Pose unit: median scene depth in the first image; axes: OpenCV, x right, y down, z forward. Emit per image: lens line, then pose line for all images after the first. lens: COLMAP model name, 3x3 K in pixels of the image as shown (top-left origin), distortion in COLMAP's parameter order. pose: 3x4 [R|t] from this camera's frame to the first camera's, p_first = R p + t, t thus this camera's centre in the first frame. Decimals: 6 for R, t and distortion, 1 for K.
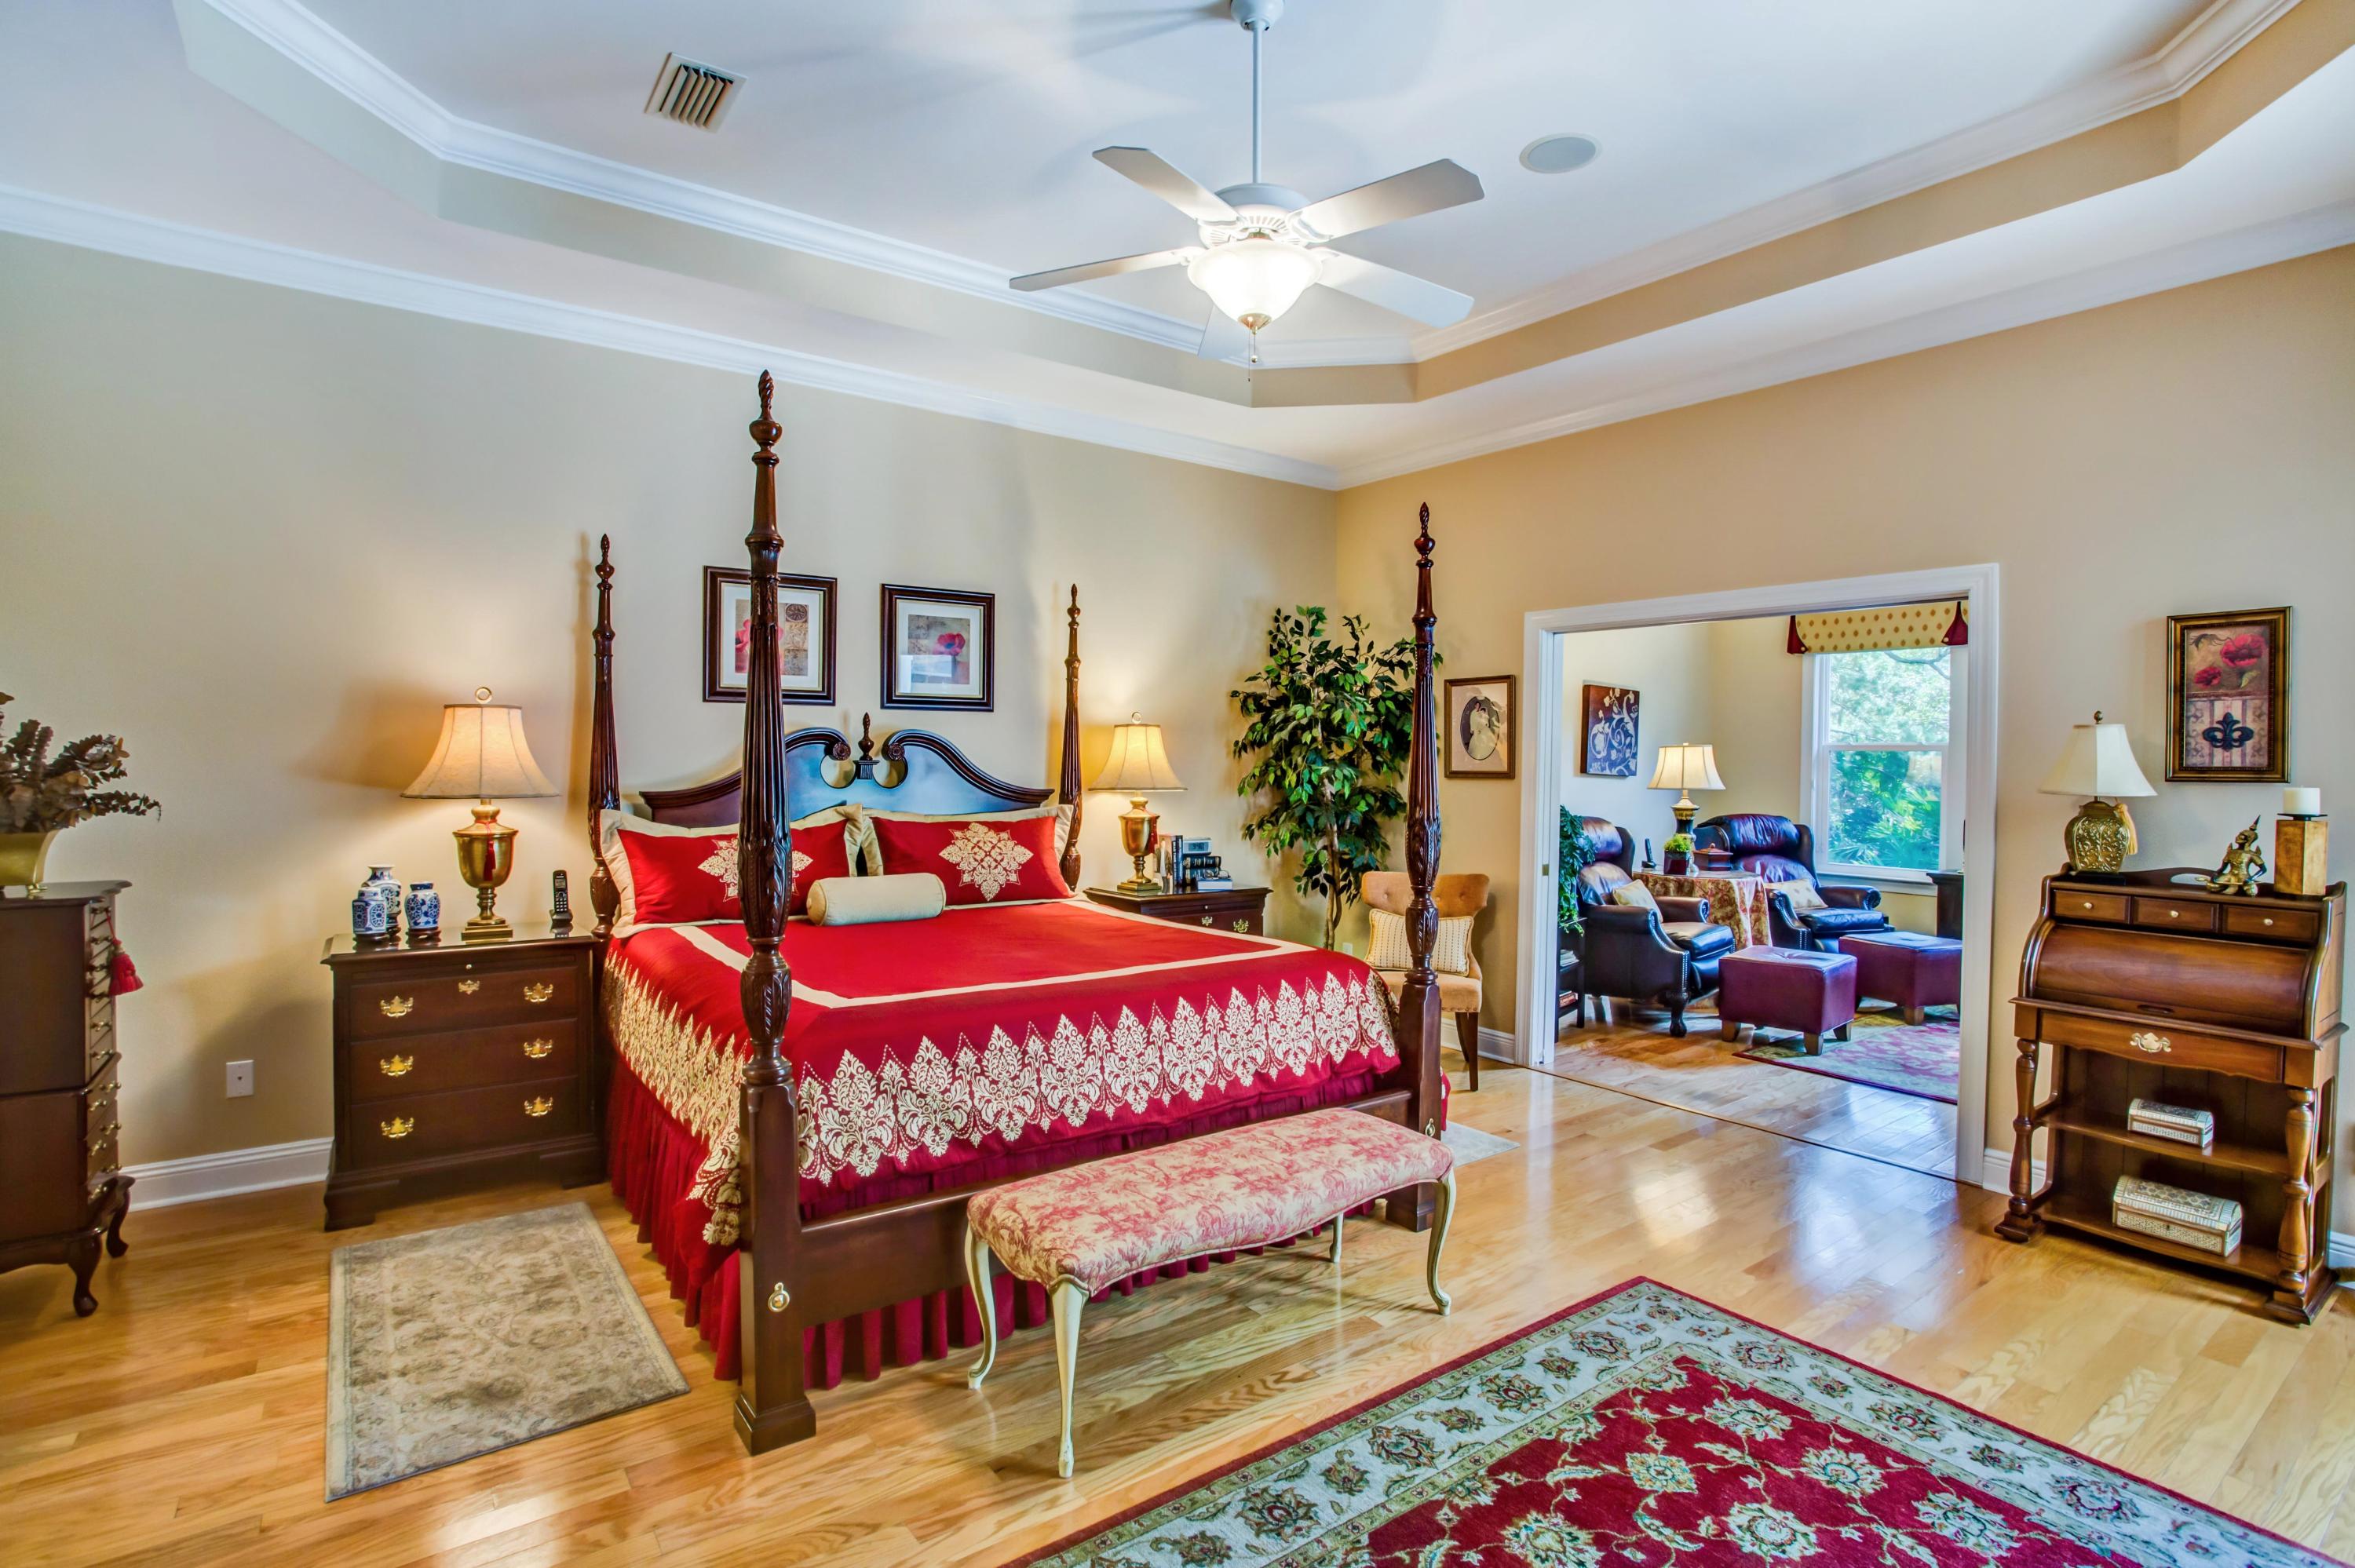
lens RADIAL K [[1145.8, 0, 1186.7], [0, 1145.8, 780.6], [0, 0, 1]] dist [-0.065039, 0.025849]
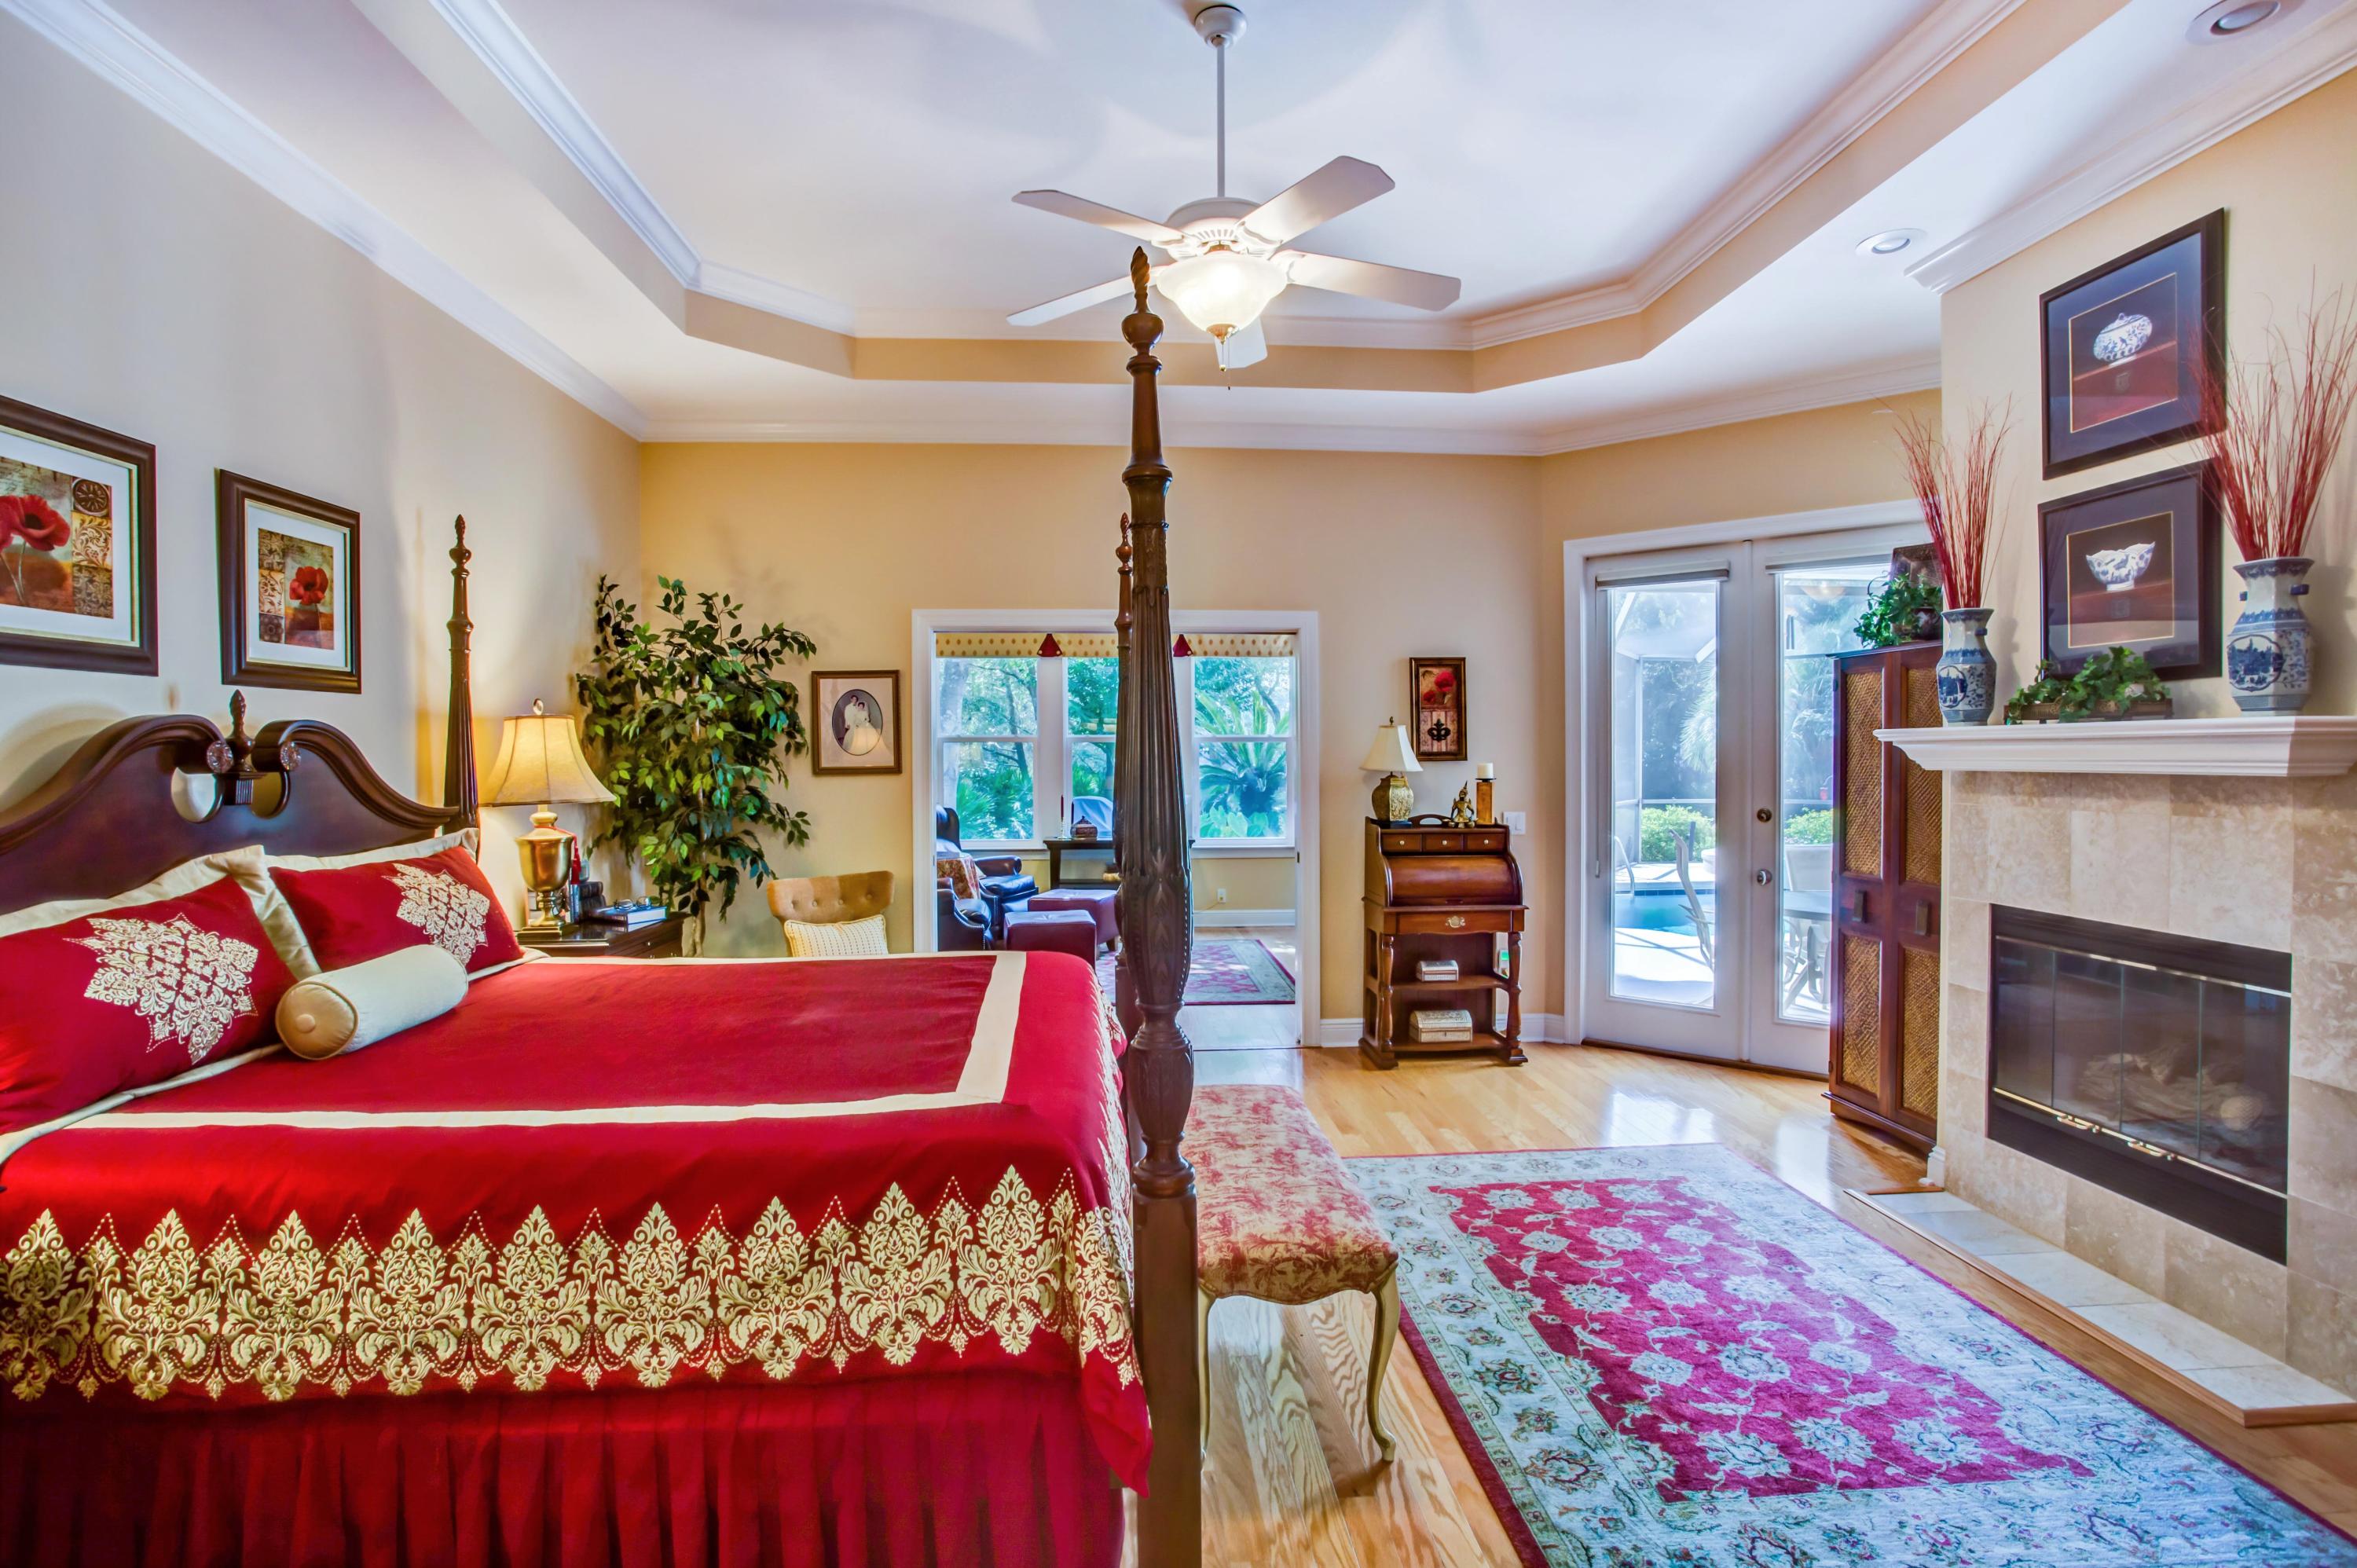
lens RADIAL K [[1146.9, 0, 1187.7], [0, 1146.9, 781.2], [0, 0, 1]] dist [-0.065039, 0.025849]
pose [[0.531756, -0.034195, 0.846207, -0.408559], [0.027666, 0.999353, 0.022999, -0.010498], [-0.846445, 0.011181, 0.532358, 0.234365]]
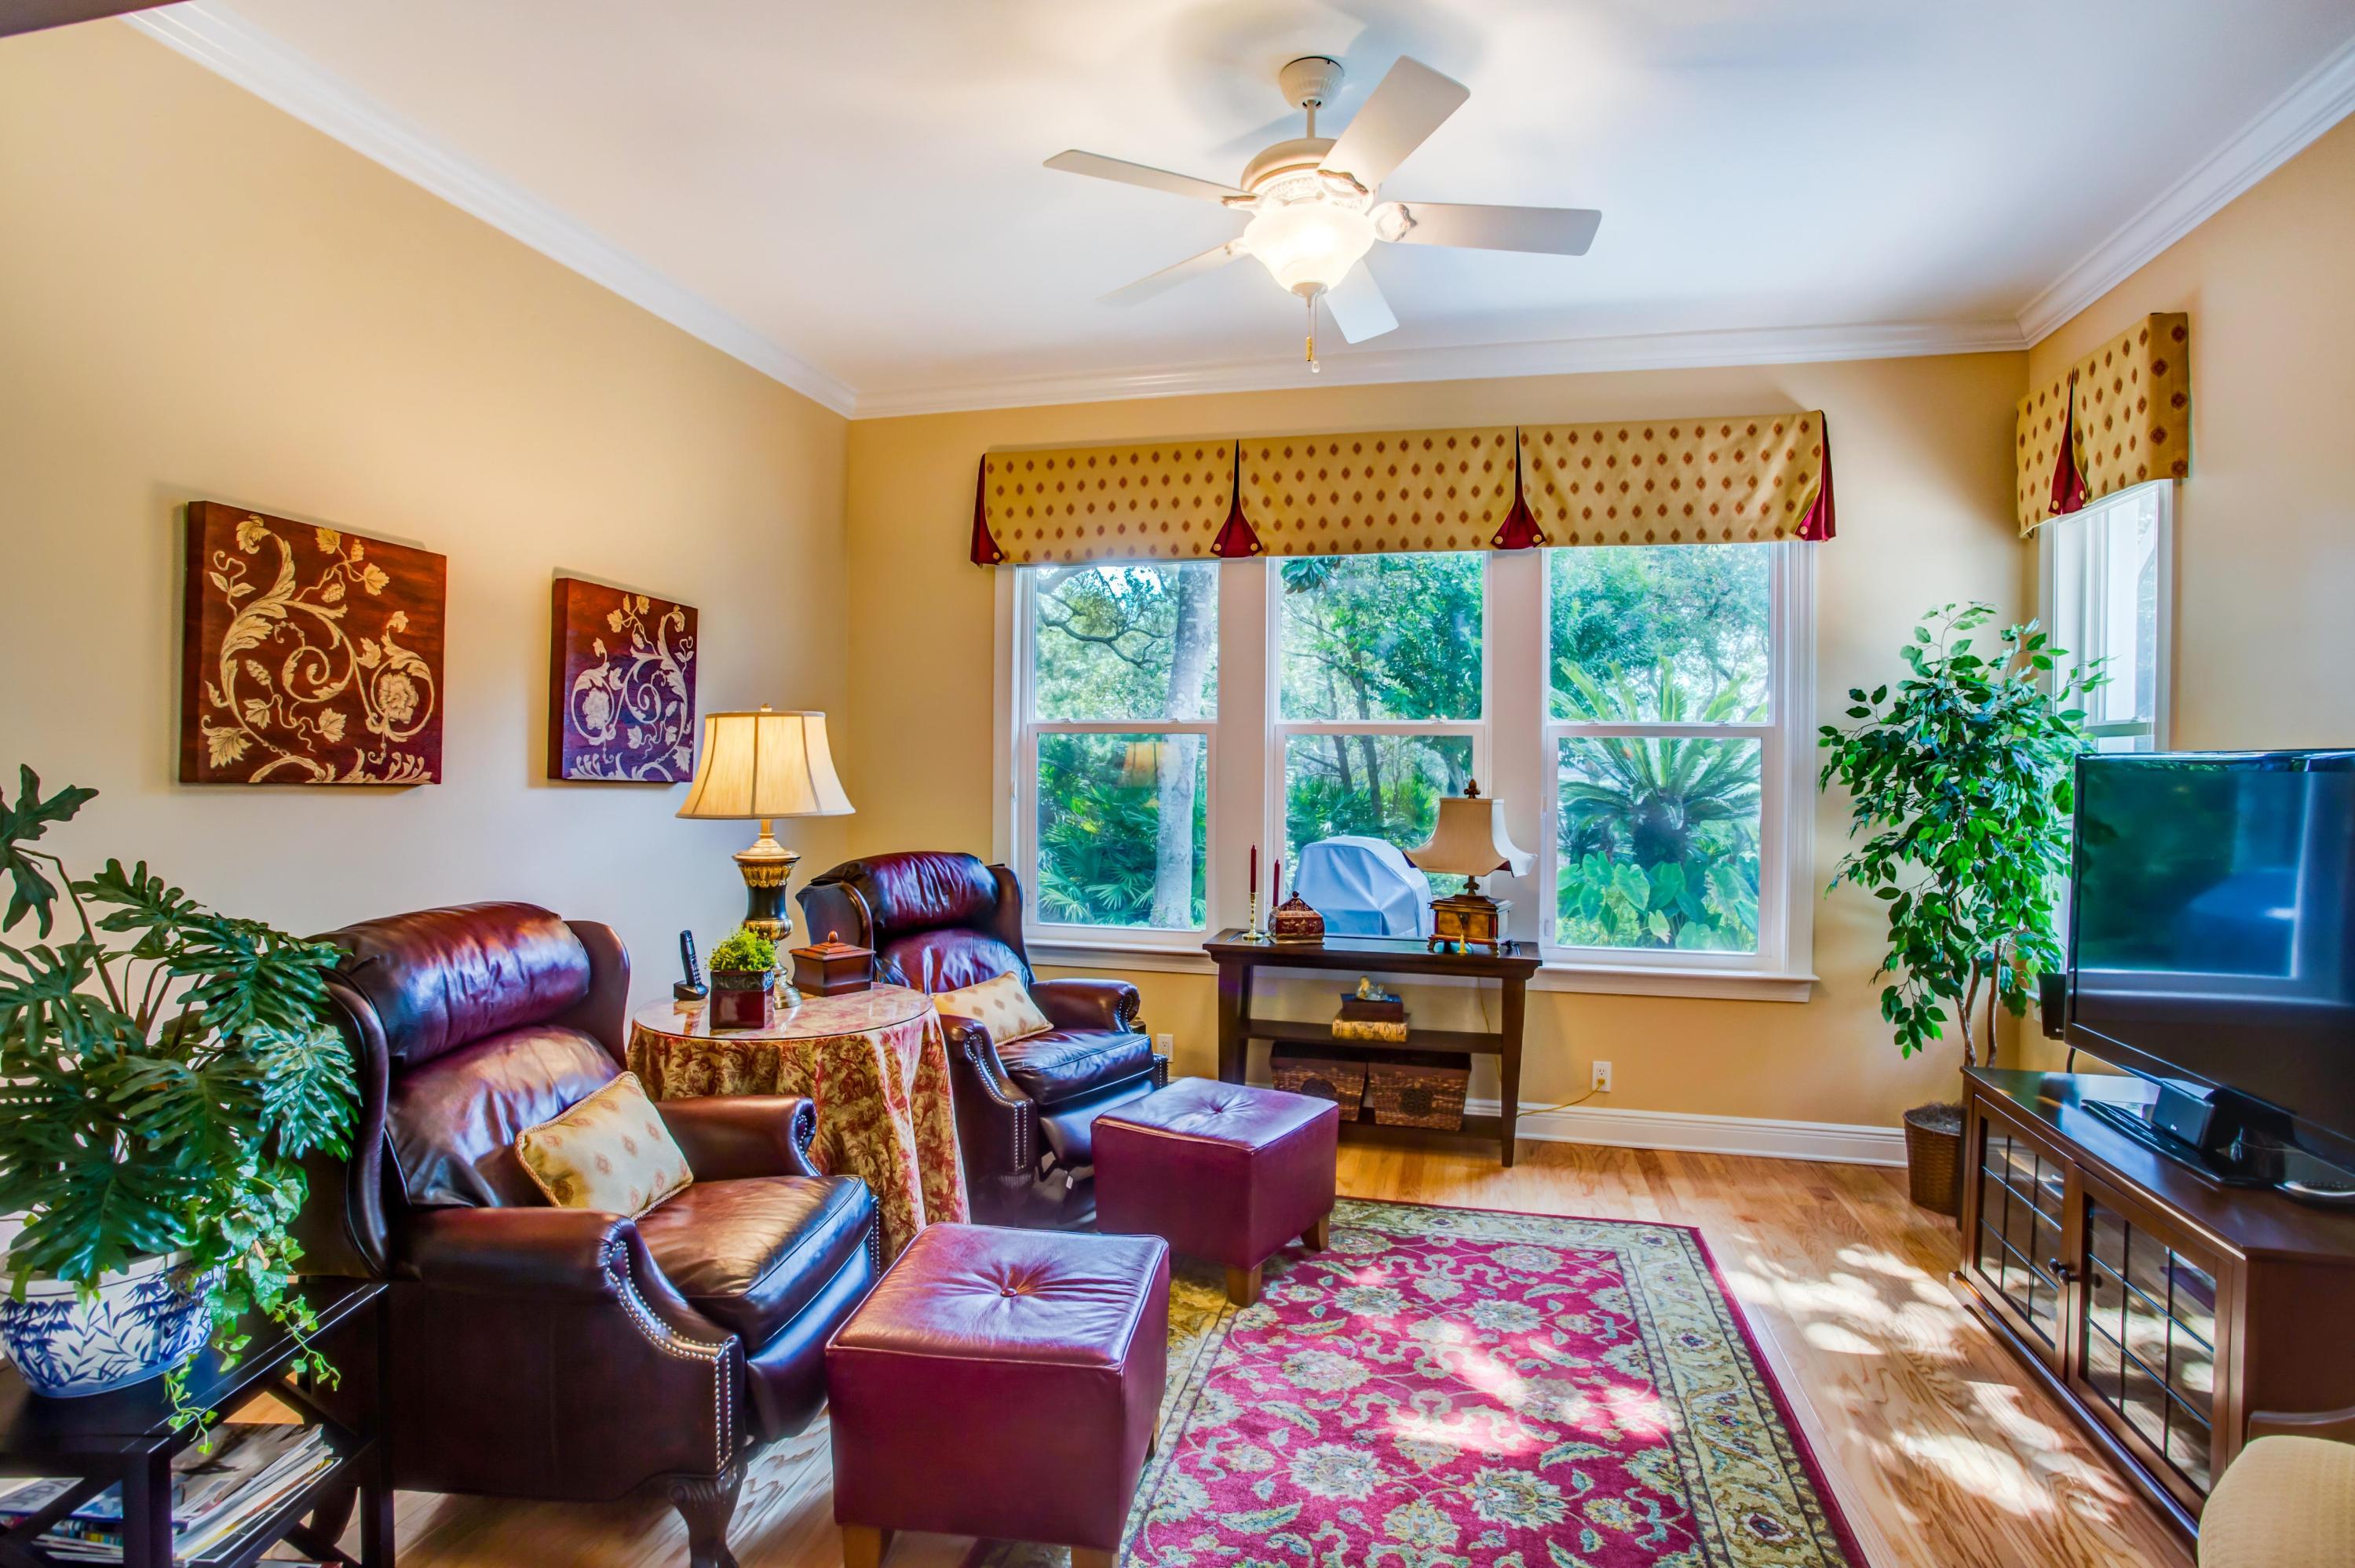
lens RADIAL K [[1145.8, 0, 1189.0], [0, 1145.8, 765.9], [0, 0, 1]] dist [-0.065039, 0.025849]
pose [[0.768056, -0.008428, 0.640327, 0.350732], [0.012971, 0.999913, -0.002398, -0.010139], [-0.640251, 0.010148, 0.768099, 0.690320]]
